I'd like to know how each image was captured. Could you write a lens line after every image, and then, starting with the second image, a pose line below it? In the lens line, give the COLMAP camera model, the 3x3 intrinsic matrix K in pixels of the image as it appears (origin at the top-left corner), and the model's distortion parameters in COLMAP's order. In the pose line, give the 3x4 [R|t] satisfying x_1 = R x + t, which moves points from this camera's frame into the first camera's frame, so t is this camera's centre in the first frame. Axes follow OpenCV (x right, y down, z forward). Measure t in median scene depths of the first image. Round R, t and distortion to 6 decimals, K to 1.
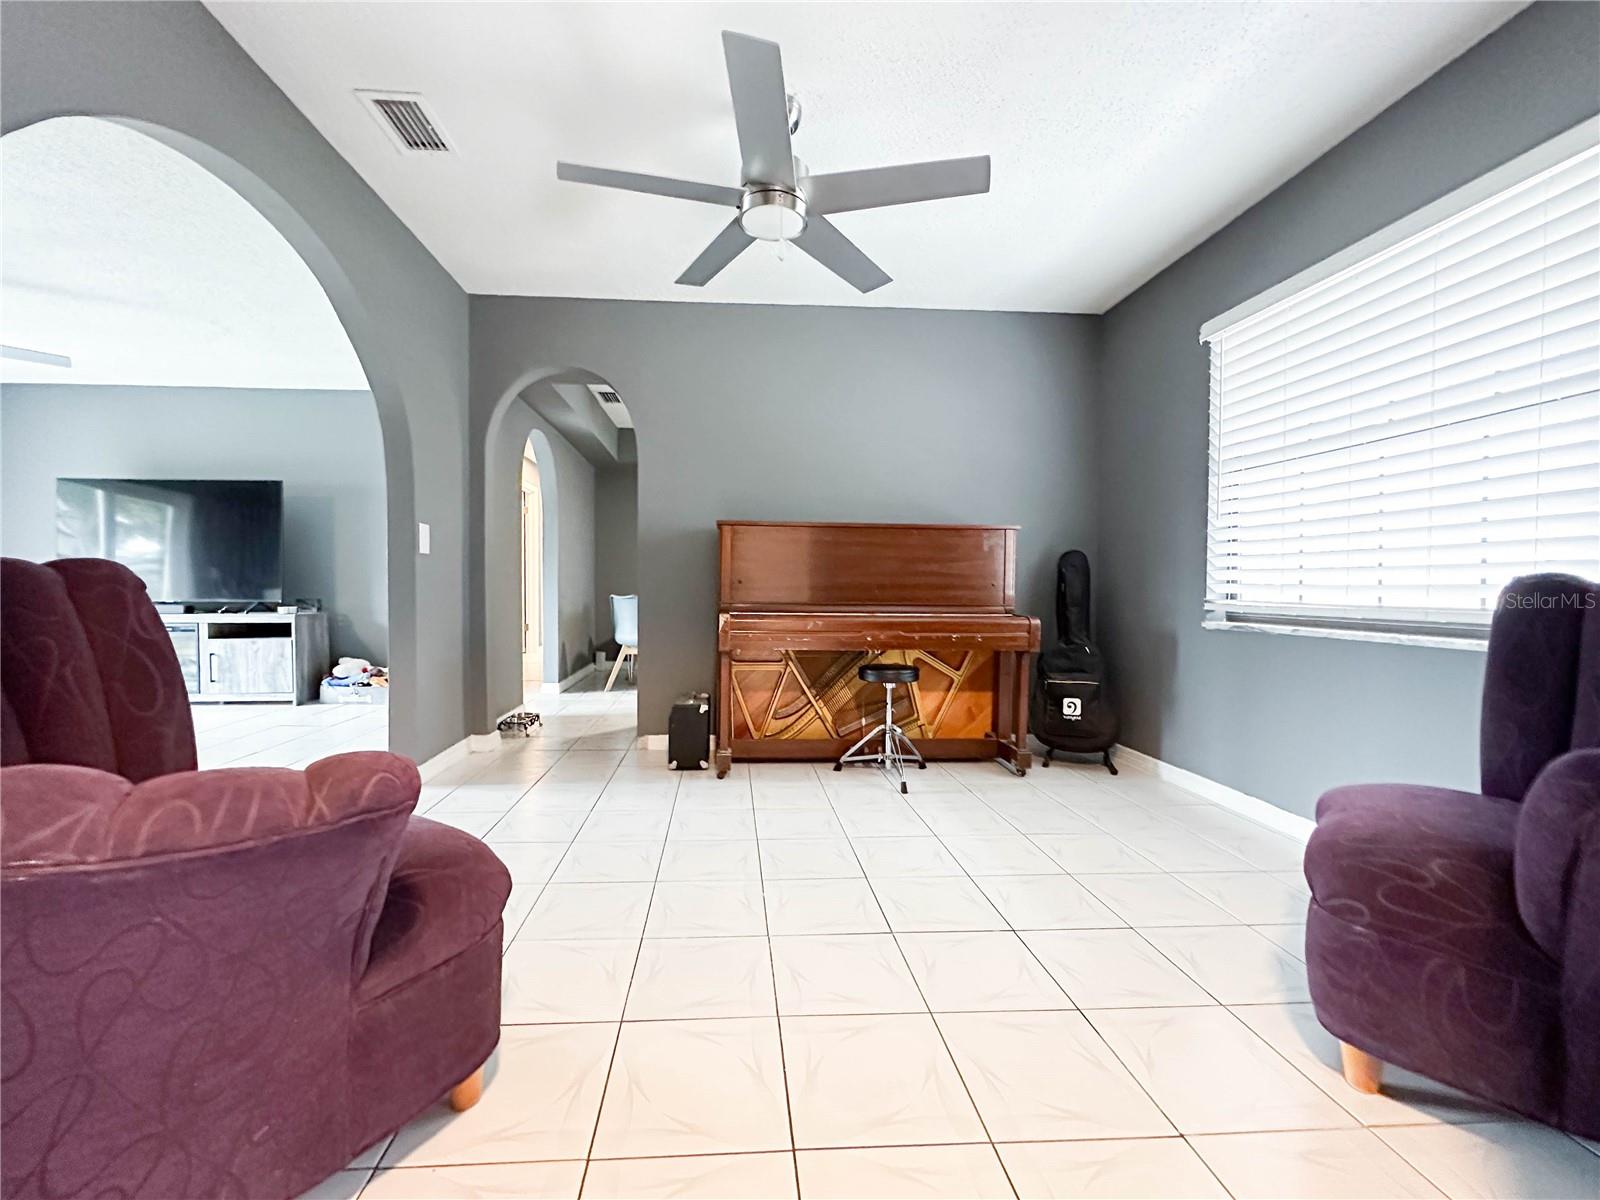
lens RADIAL K [[664.6, 0, 773.7], [0, 664.6, 604.8], [0, 0, 1]] dist [0.000111, -0.000034]
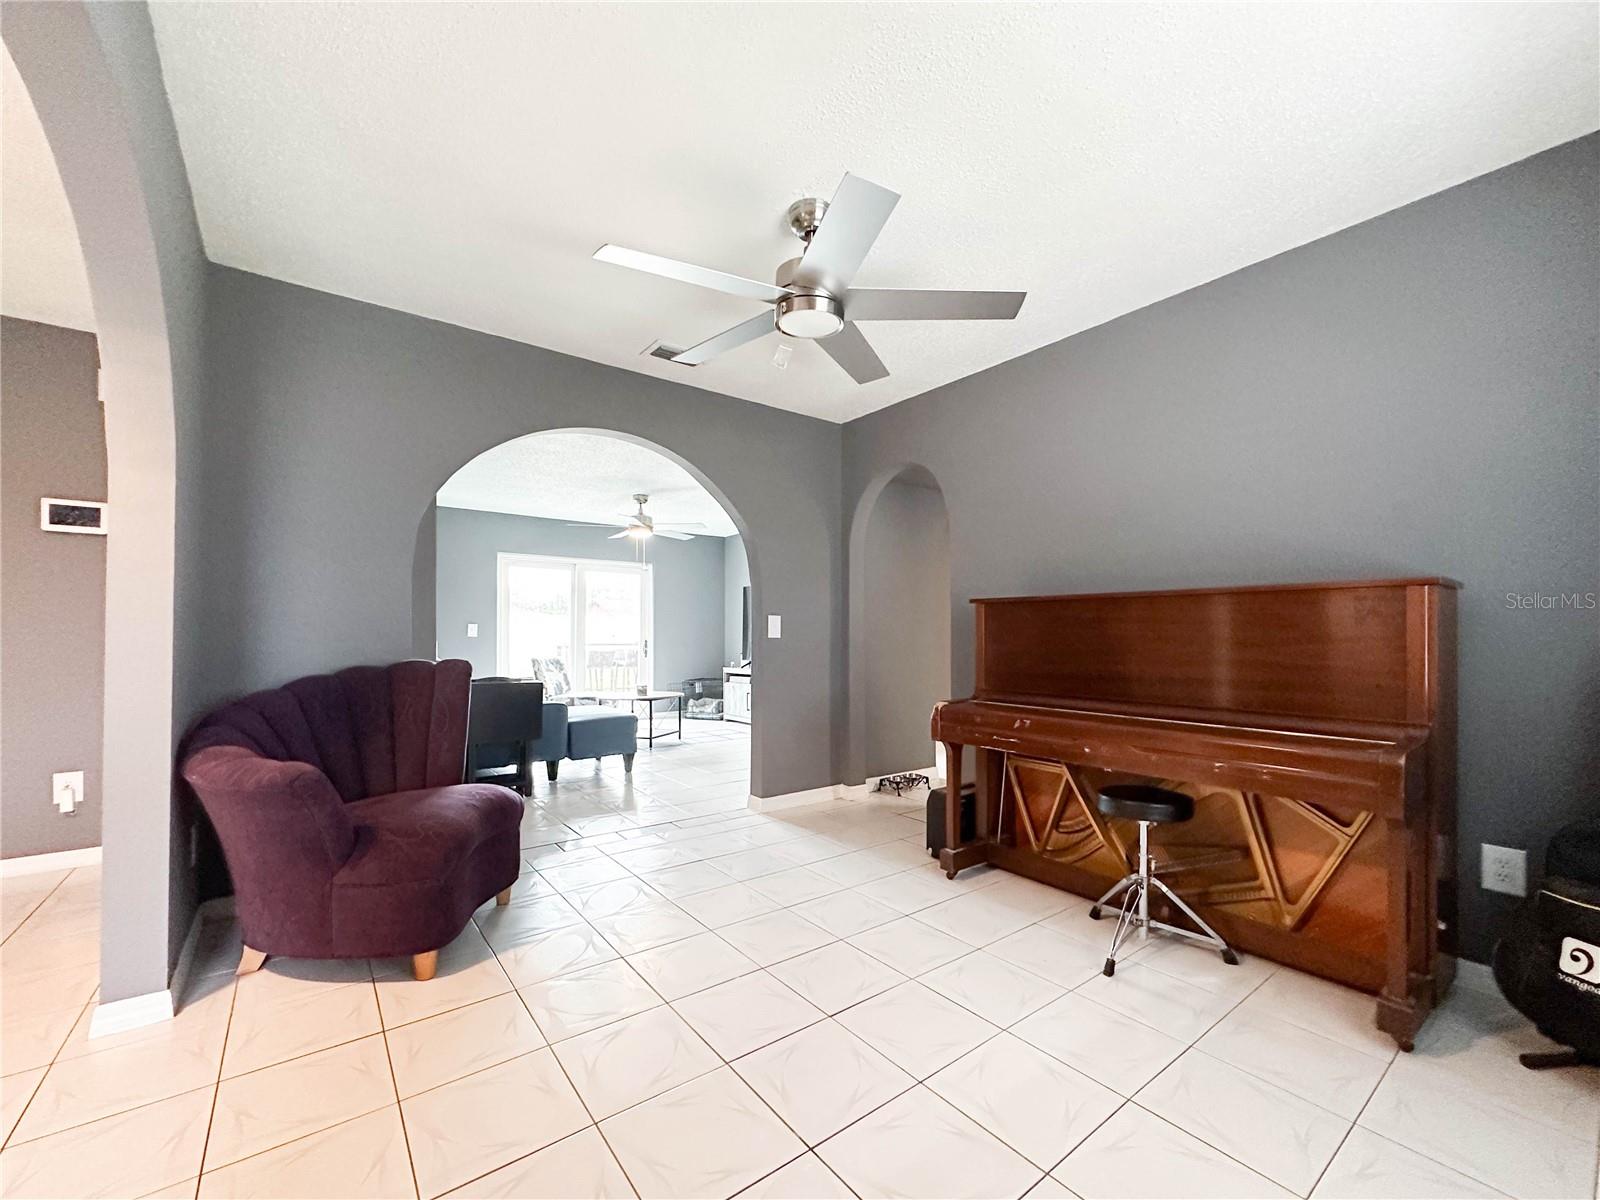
lens RADIAL K [[653.3, 0, 800.0], [0, 653.3, 633.0], [0, 0, 1]] dist [-0.000599, -0.000099]
pose [[0.559436, -0.006391, -0.828849, 0.527515], [-0.030266, 0.999146, -0.028132, -0.045888], [0.828321, 0.040824, 0.558765, 0.288638]]
